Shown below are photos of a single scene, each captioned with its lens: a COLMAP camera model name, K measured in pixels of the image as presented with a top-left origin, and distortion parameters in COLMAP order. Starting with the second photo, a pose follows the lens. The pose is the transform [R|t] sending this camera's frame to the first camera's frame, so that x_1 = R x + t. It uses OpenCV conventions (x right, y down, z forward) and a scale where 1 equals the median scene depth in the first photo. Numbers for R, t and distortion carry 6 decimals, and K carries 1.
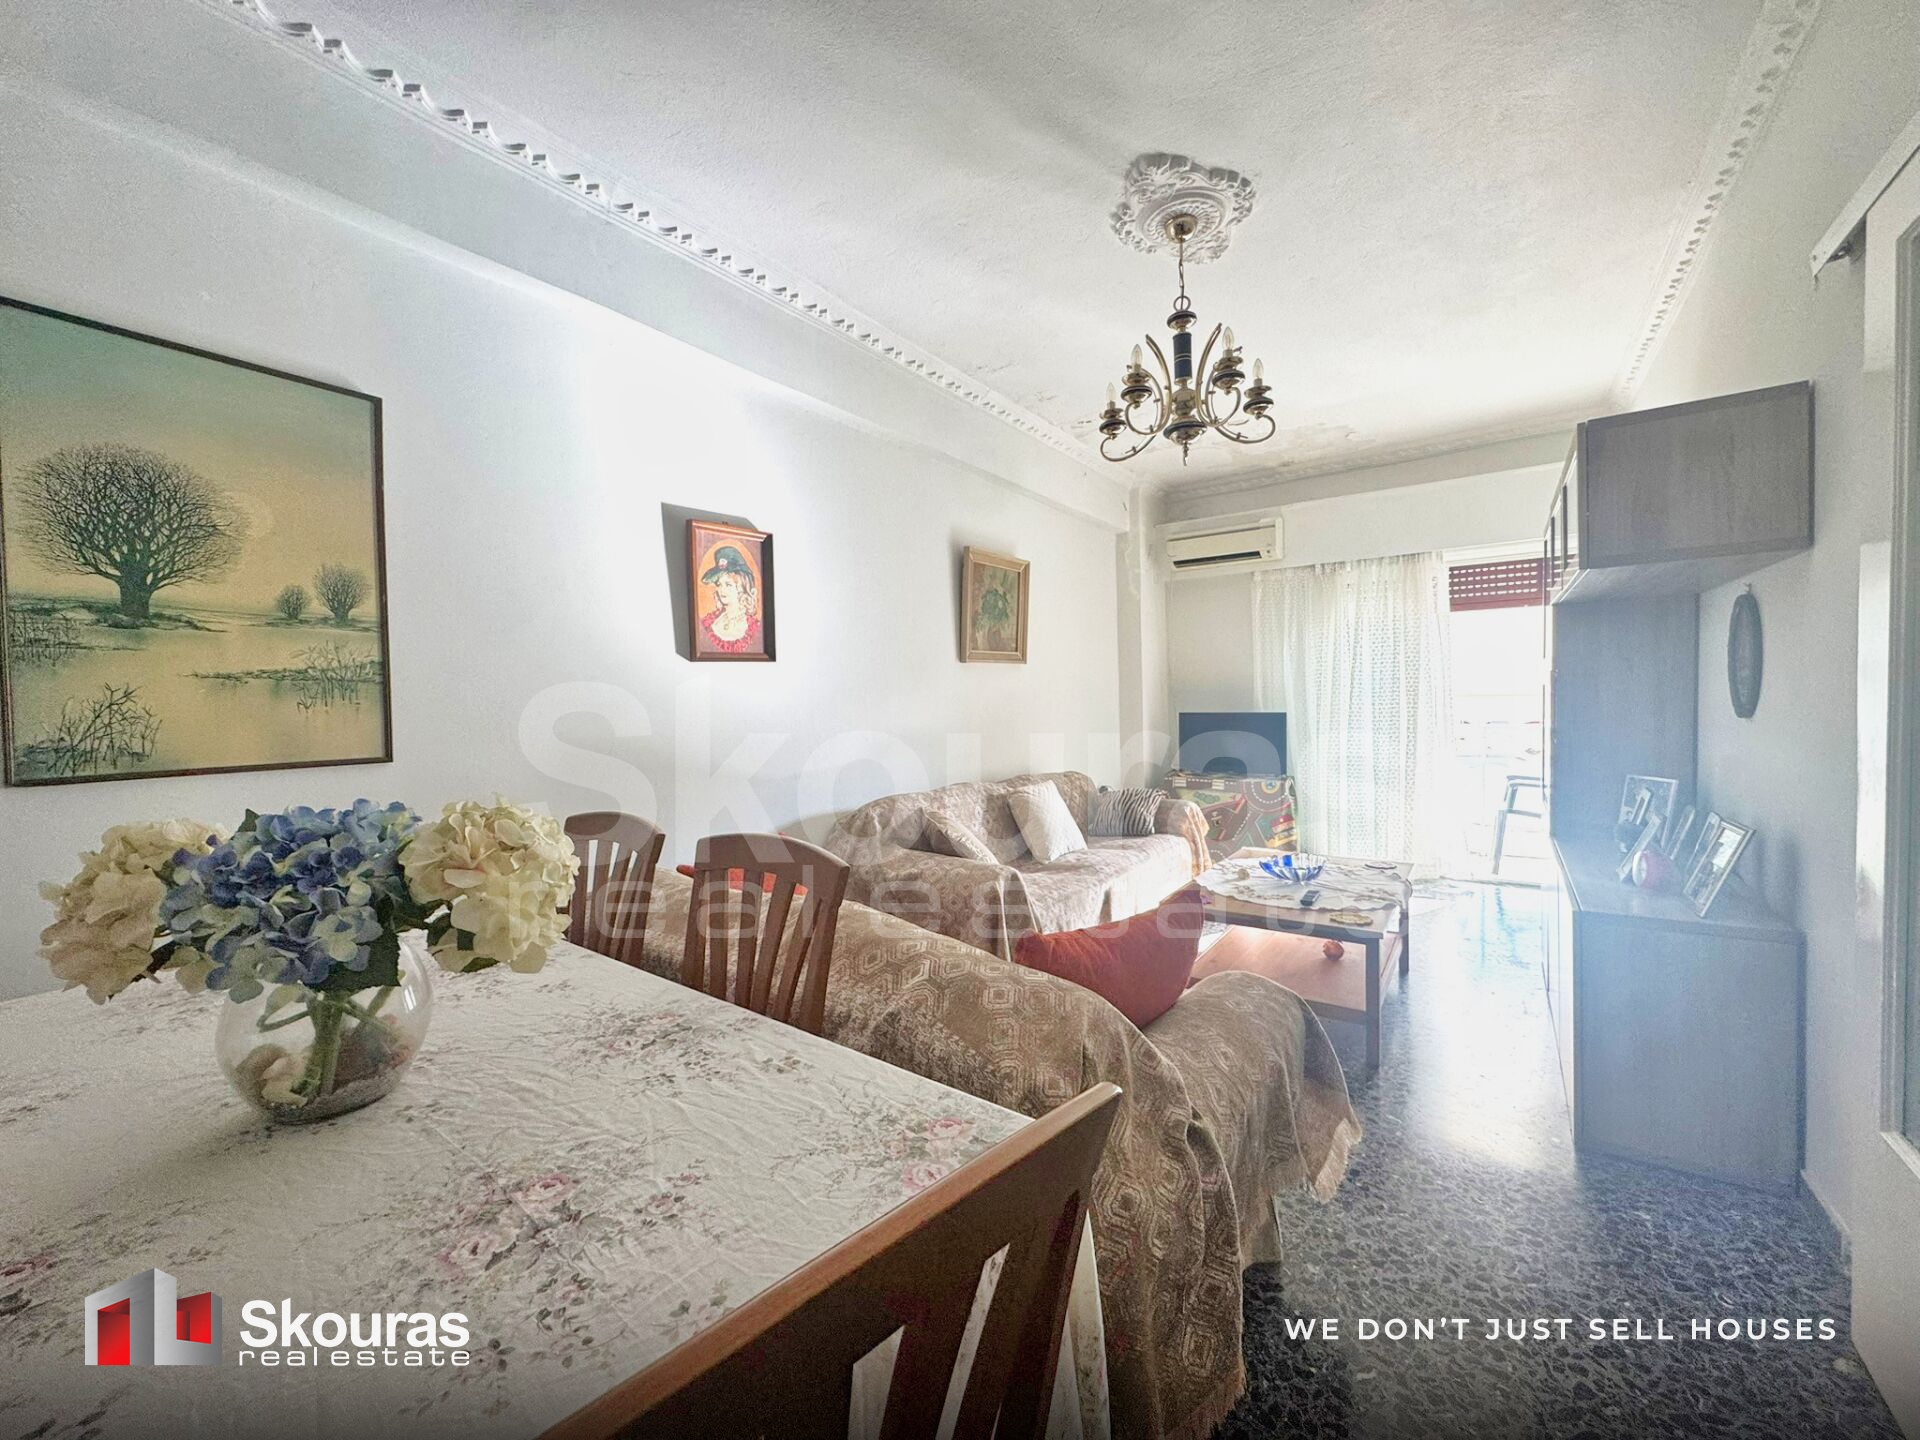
lens RADIAL K [[764.1, 0, 960.0], [0, 764.1, 720.0], [0, 0, 1]] dist [-0.000728, -0.000585]
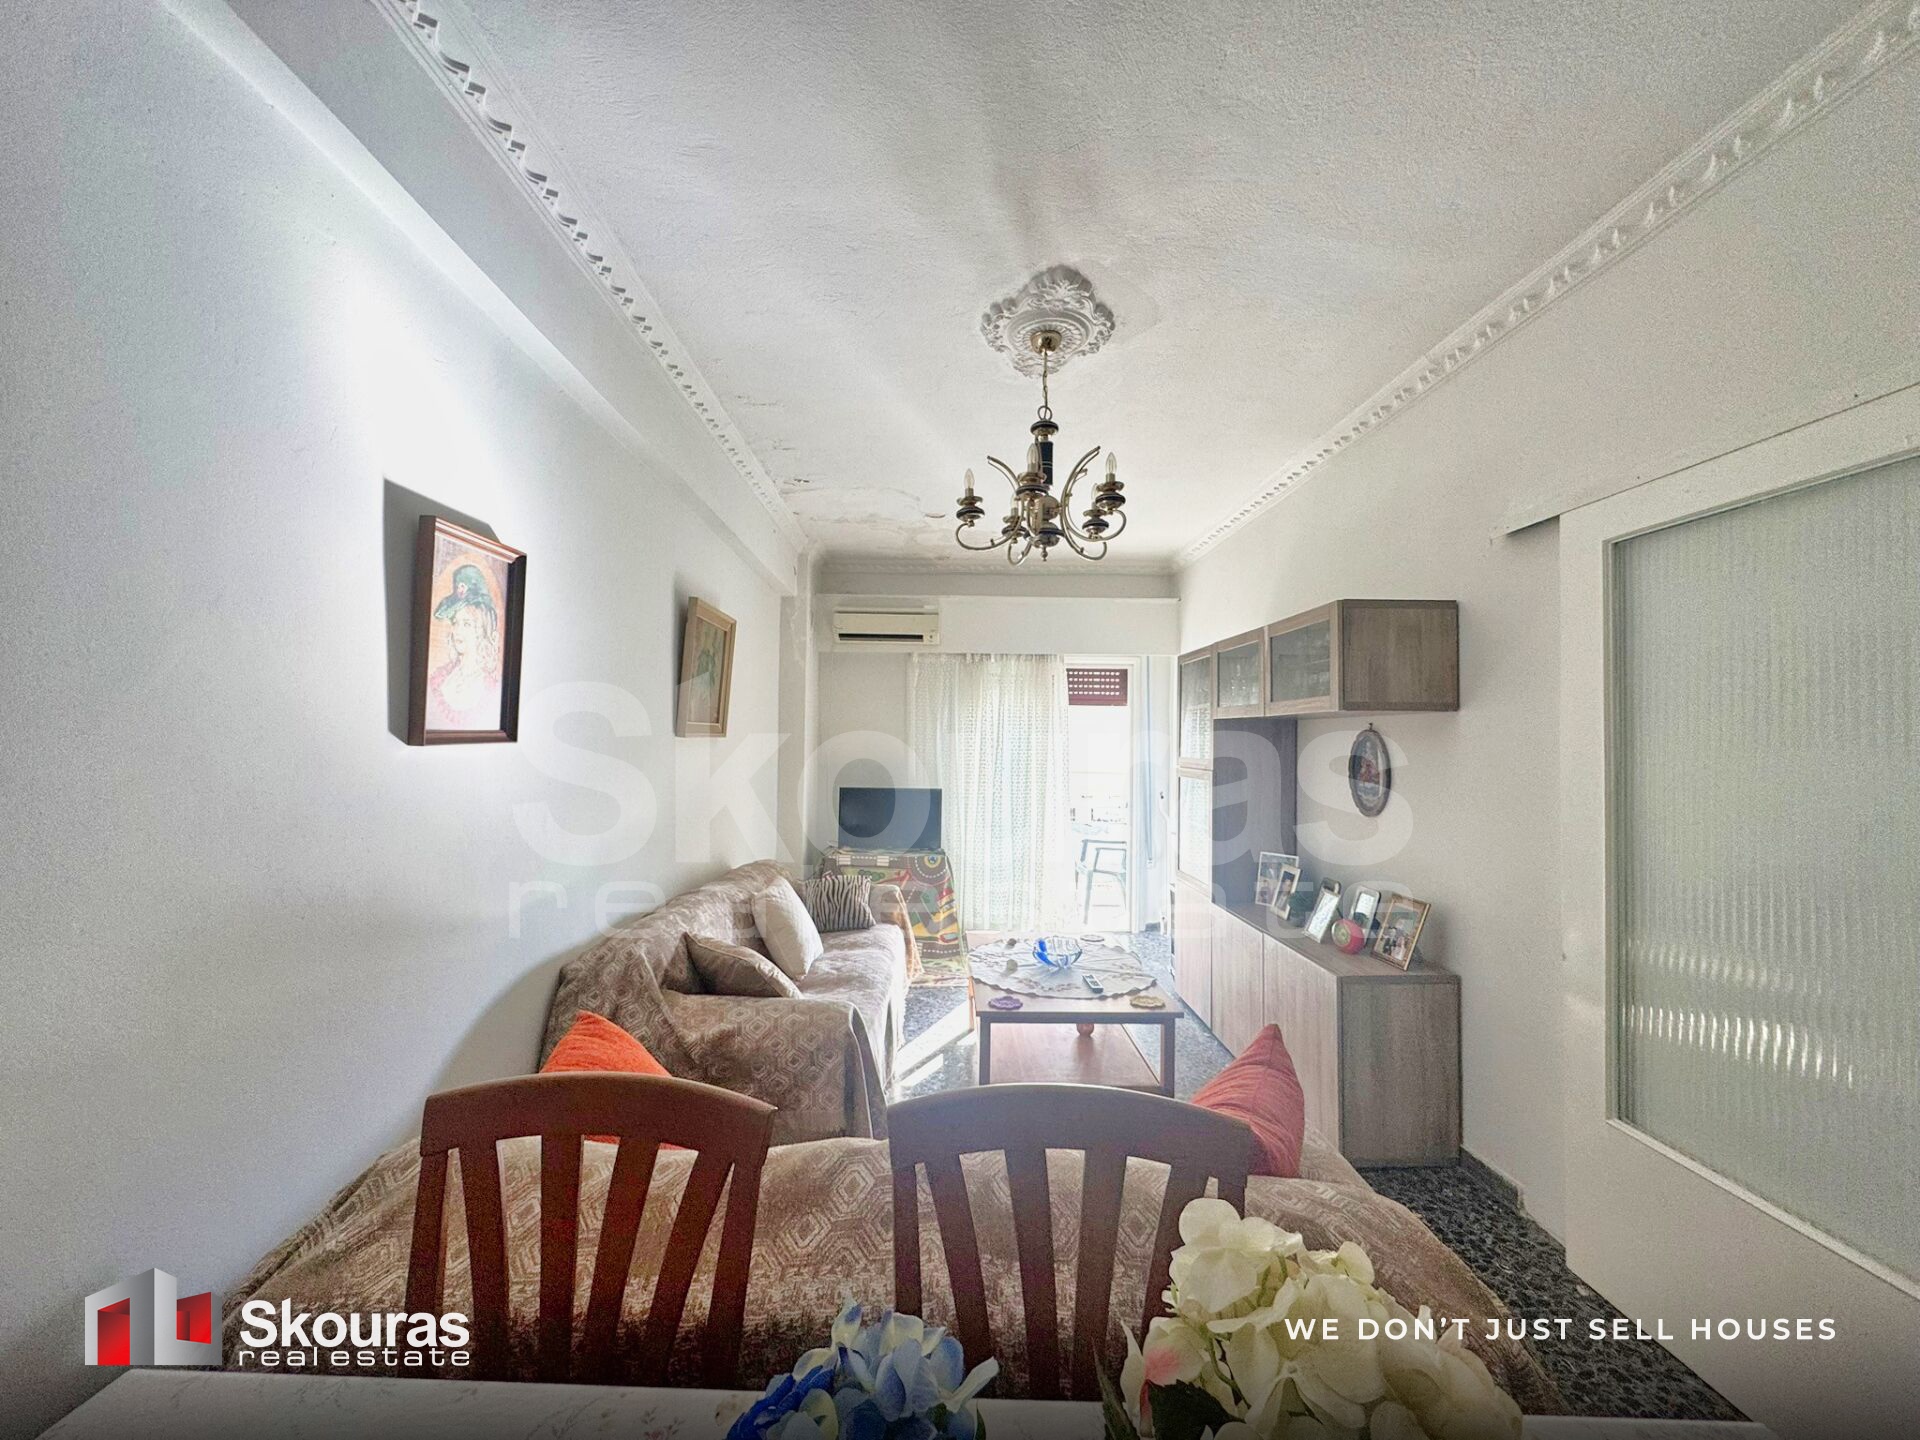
lens RADIAL K [[764.1, 0, 960.0], [0, 764.1, 720.0], [0, 0, 1]] dist [-0.000728, -0.000585]
pose [[0.802847, 0.052857, 0.593837, -0.385856], [-0.013231, 0.997396, -0.070890, -0.062747], [-0.596038, 0.049057, 0.801456, 0.270411]]
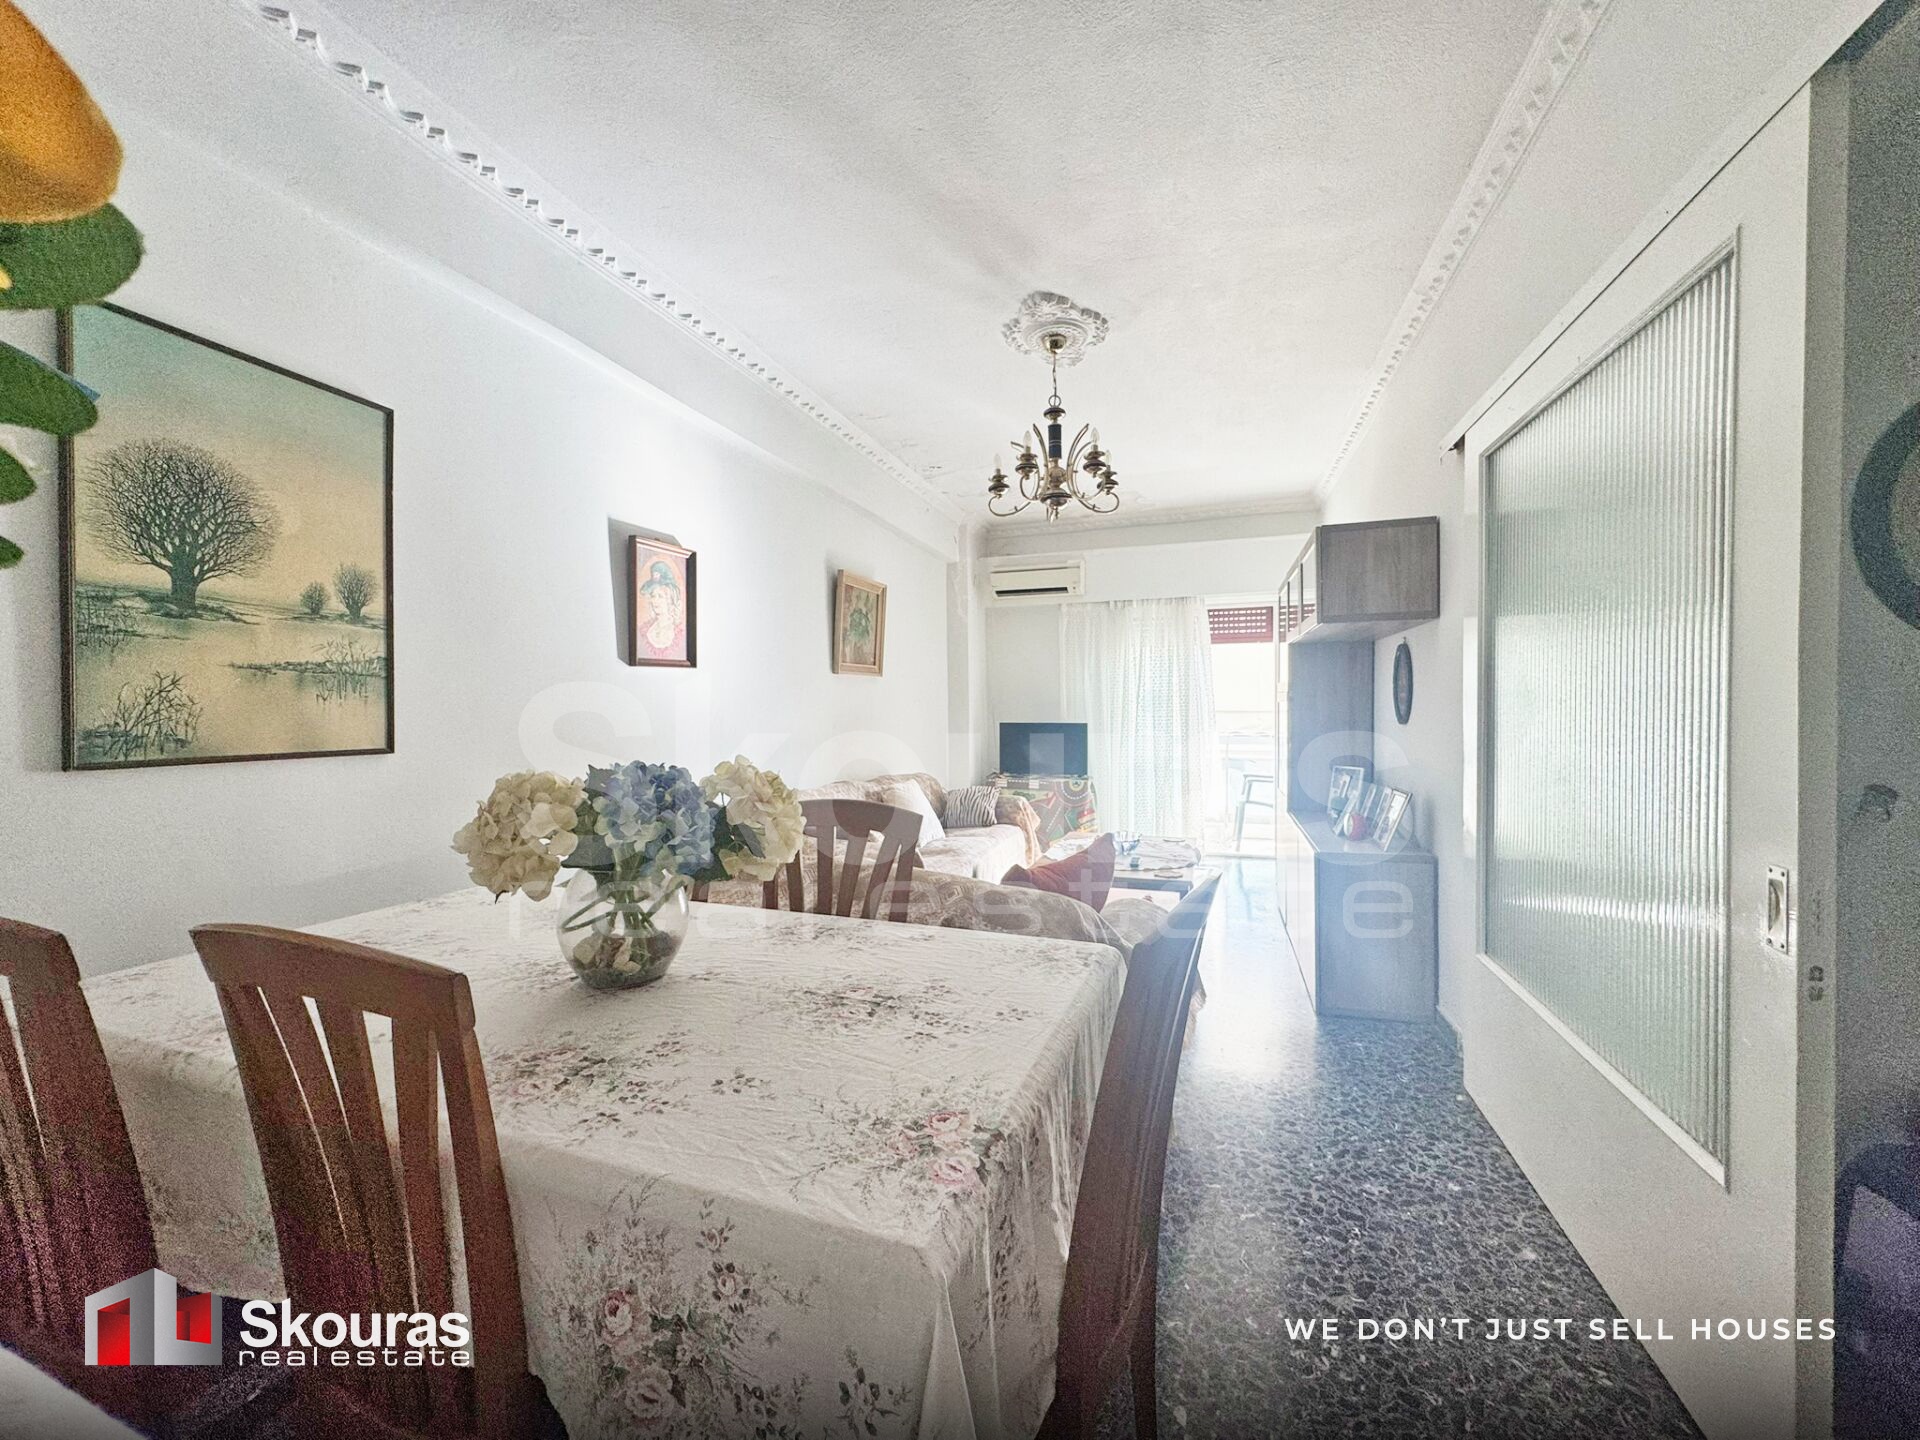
lens RADIAL K [[766.5, 0, 960.0], [0, 766.5, 720.0], [0, 0, 1]] dist [-0.000912, -0.000254]
pose [[0.956238, 0.010325, 0.292408, -0.236410], [-0.004829, 0.999798, -0.019511, 0.020176], [-0.292551, 0.017245, 0.956094, -0.182925]]
